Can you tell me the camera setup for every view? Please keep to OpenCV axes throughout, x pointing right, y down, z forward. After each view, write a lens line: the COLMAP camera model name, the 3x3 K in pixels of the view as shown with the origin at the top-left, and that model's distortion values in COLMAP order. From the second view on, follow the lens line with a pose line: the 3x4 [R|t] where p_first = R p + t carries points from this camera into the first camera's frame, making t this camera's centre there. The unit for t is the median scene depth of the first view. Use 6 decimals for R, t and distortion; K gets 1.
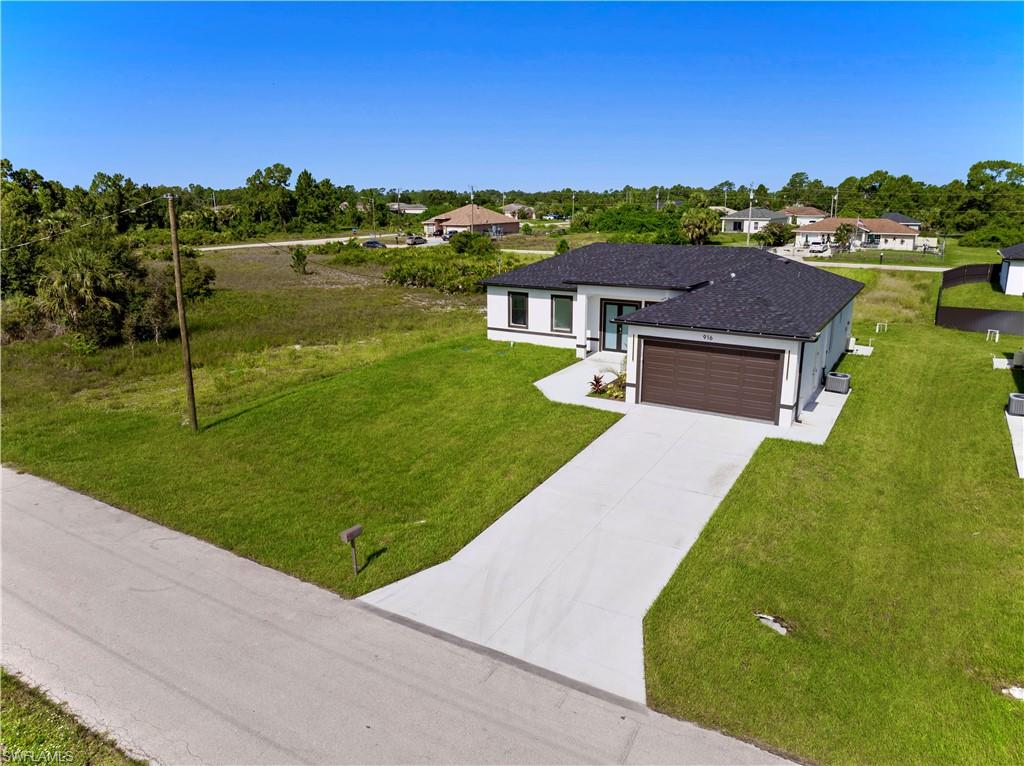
lens RADIAL K [[723.7, 0, 513.1], [0, 723.7, 373.8], [0, 0, 1]] dist [-0.047672, 0.020573]
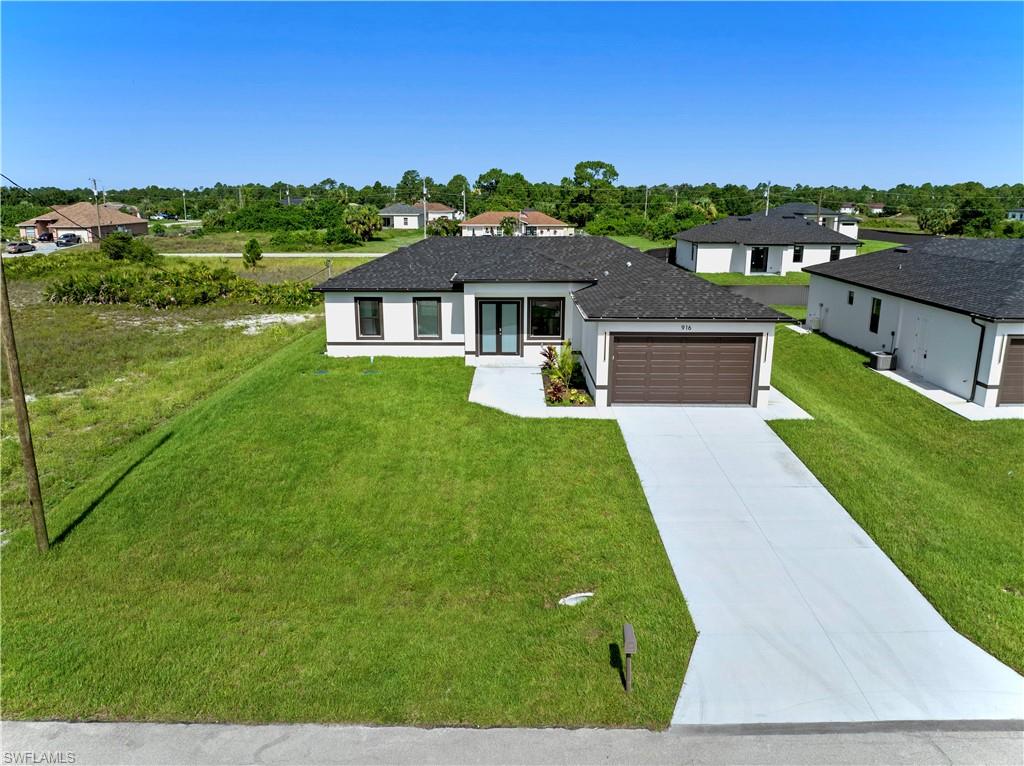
lens RADIAL K [[723.7, 0, 513.1], [0, 723.7, 373.8], [0, 0, 1]] dist [-0.047672, 0.020573]
pose [[0.852643, -0.119331, 0.508684, -0.307013], [0.118189, 0.992385, 0.034696, -0.036000], [-0.508951, 0.030537, 0.860254, 0.206607]]
